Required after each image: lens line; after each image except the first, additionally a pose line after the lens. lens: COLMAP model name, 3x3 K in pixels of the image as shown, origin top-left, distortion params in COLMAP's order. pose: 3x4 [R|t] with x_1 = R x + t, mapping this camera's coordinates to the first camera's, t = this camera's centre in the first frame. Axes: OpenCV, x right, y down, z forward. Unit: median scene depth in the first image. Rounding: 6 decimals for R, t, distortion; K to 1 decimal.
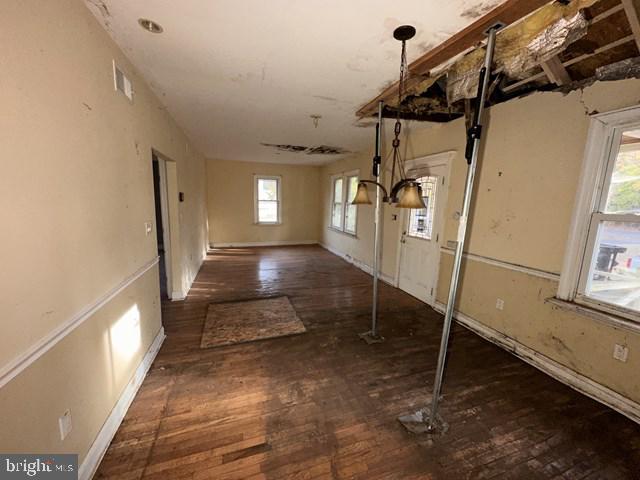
lens RADIAL K [[253.7, 0, 320.5], [0, 253.7, 239.6], [0, 0, 1]] dist [-0.007167, 0.000955]
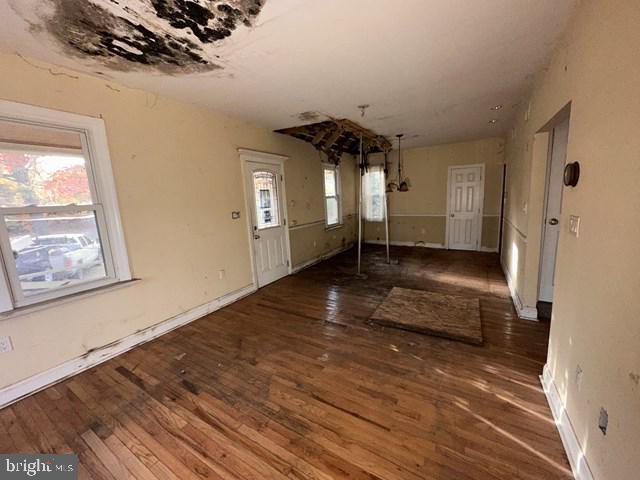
lens RADIAL K [[253.7, 0, 319.6], [0, 253.7, 240.5], [0, 0, 1]] dist [-0.007167, 0.000955]
pose [[-0.651347, -0.123620, 0.748642, -0.559758], [0.143738, 0.948673, 0.281708, -0.224487], [-0.745041, 0.291098, -0.600146, 1.465155]]
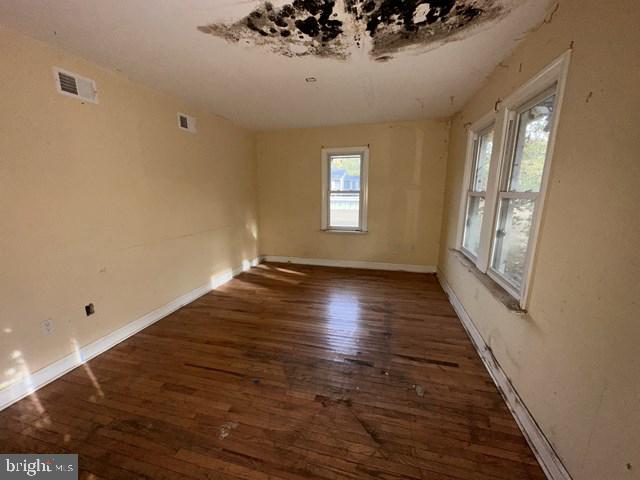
lens RADIAL K [[253.7, 0, 319.7], [0, 253.7, 240.0], [0, 0, 1]] dist [-0.007167, 0.000955]
pose [[0.836956, 0.079154, -0.541515, 0.137367], [-0.060777, 0.996808, 0.051770, -0.136875], [0.543885, -0.010417, 0.839095, 0.943878]]
